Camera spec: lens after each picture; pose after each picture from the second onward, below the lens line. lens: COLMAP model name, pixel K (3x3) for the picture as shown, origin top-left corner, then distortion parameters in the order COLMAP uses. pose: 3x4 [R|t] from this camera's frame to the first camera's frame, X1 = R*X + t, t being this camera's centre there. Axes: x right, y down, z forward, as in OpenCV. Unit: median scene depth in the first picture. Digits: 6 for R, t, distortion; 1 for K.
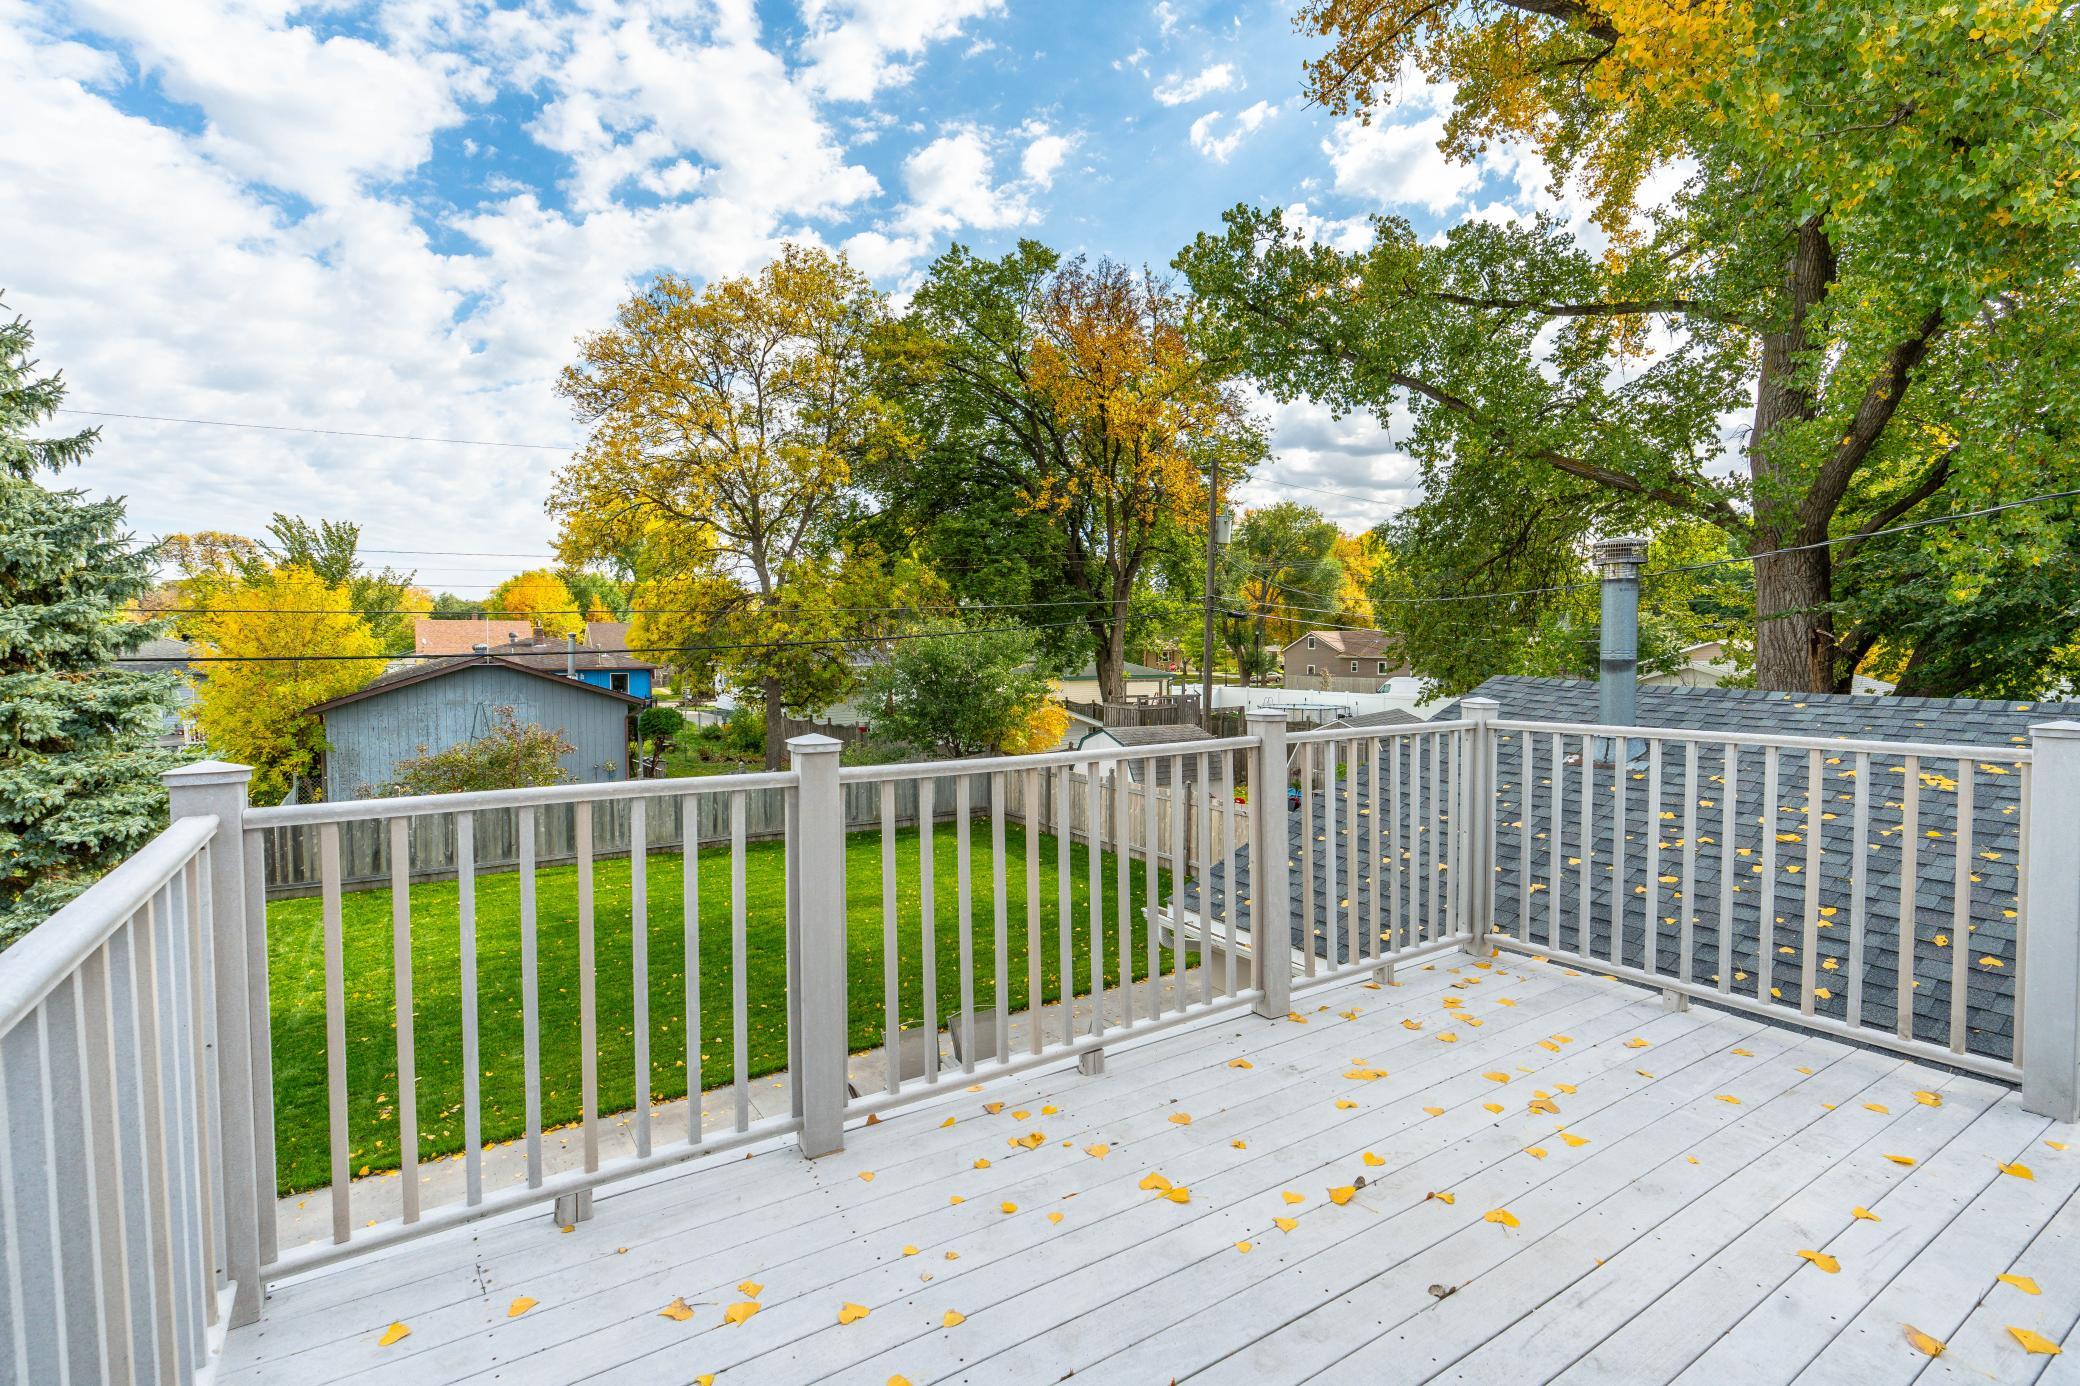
lens RADIAL K [[983.4, 0, 1030.3], [0, 983.4, 683.8], [0, 0, 1]] dist [0.002148, -0.000385]
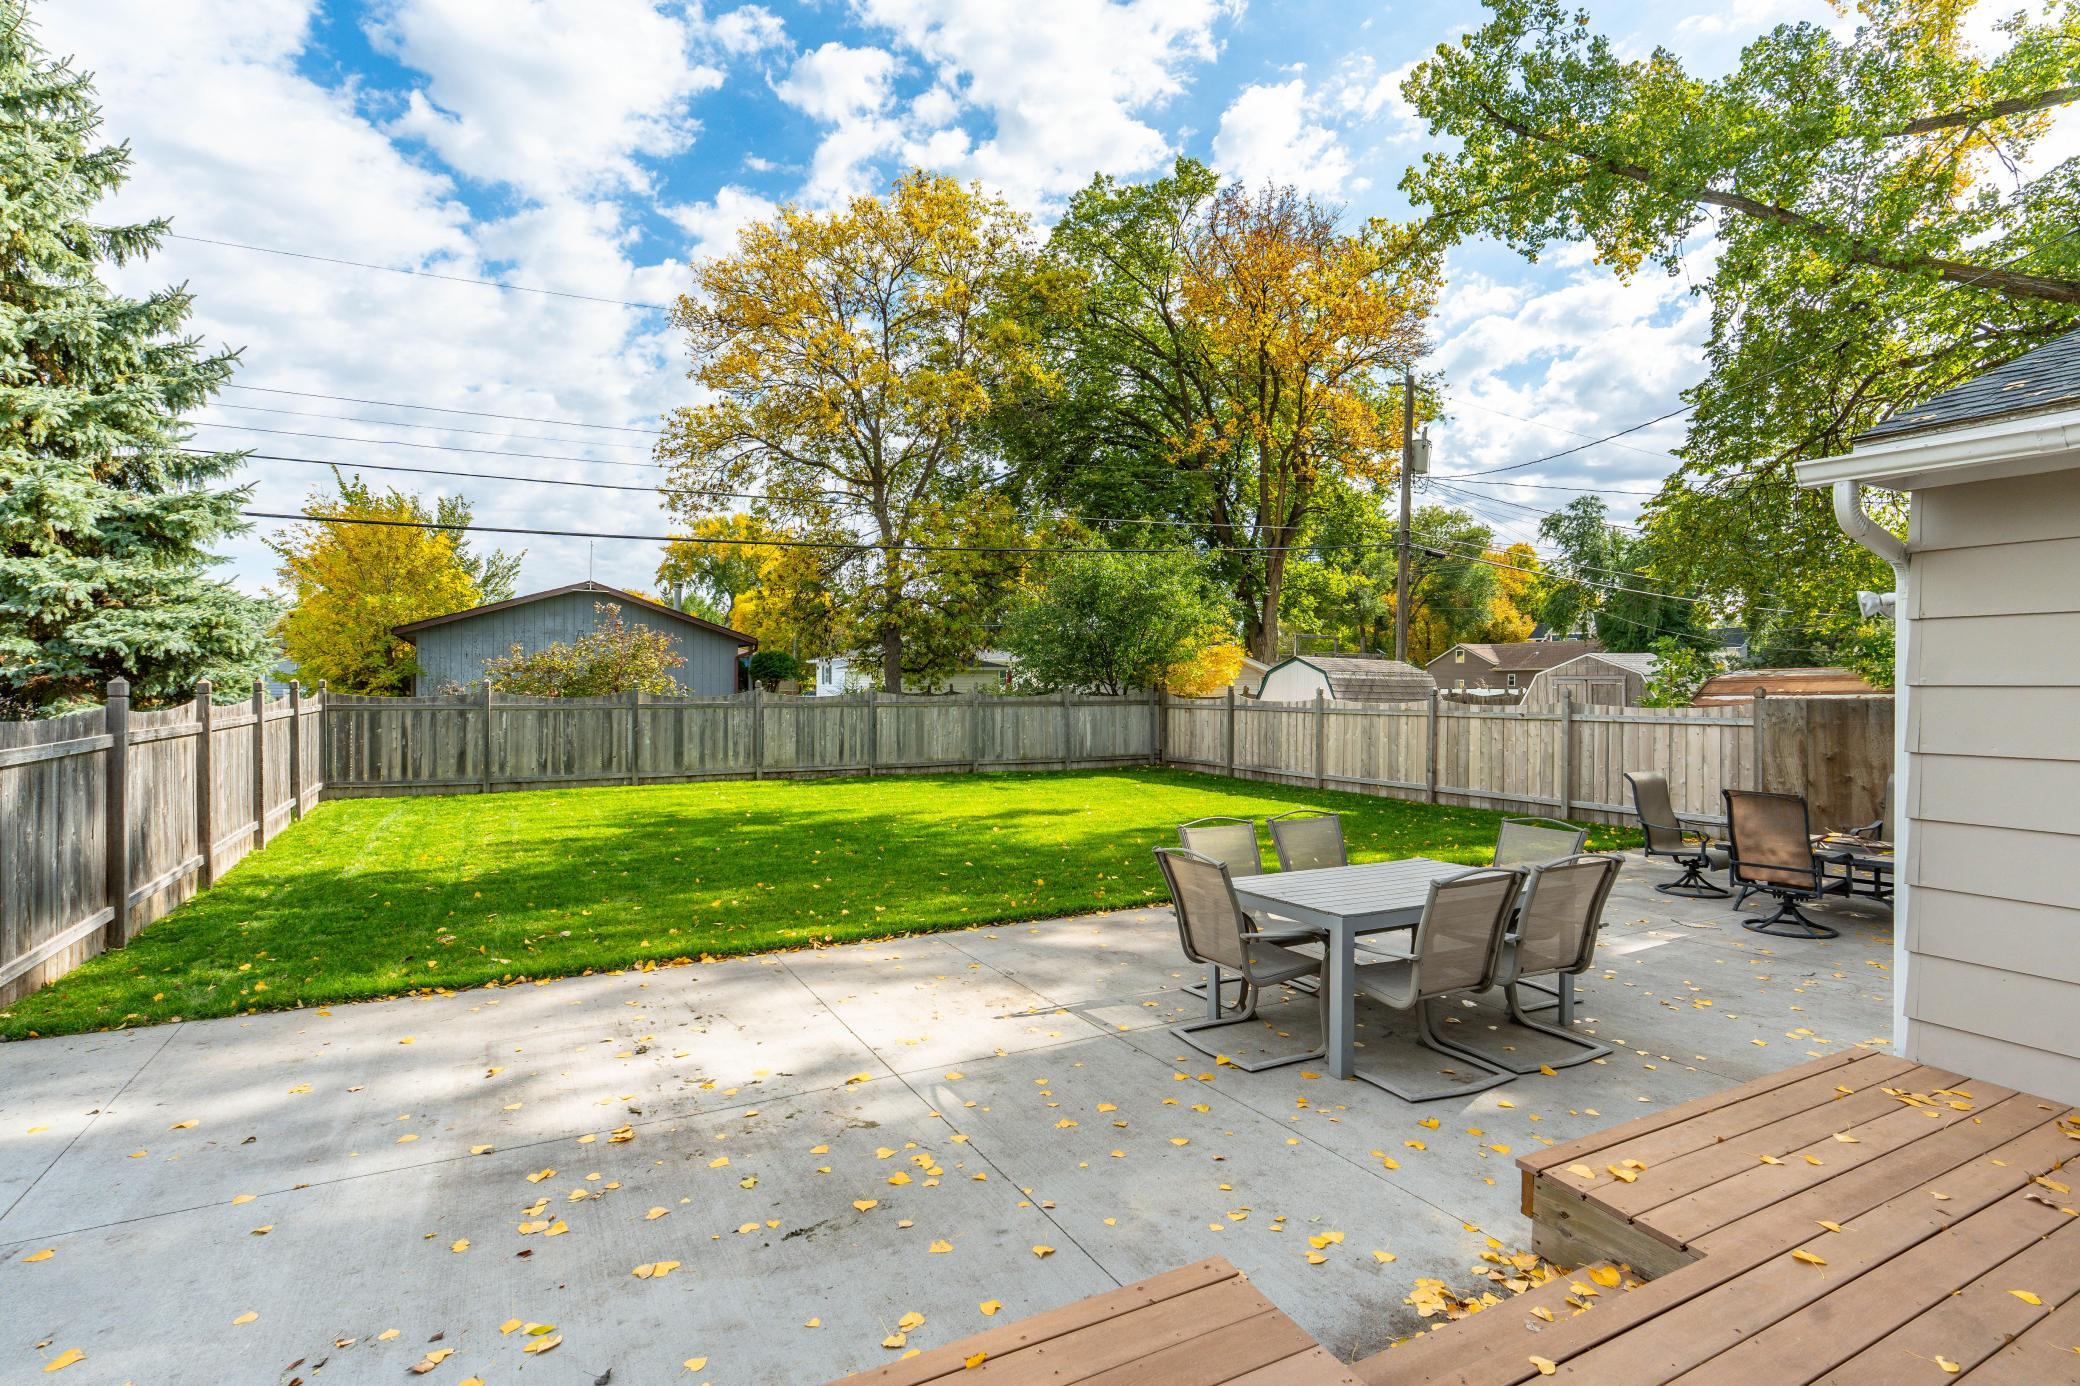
lens RADIAL K [[1021.0, 0, 1045.2], [0, 1021.0, 700.7], [0, 0, 1]] dist [-0.000206, 0.001106]
pose [[0.996536, 0.022201, -0.080142, -0.043950], [-0.024043, 0.999467, -0.022100, 0.068645], [0.079609, 0.023950, 0.996538, 0.077177]]
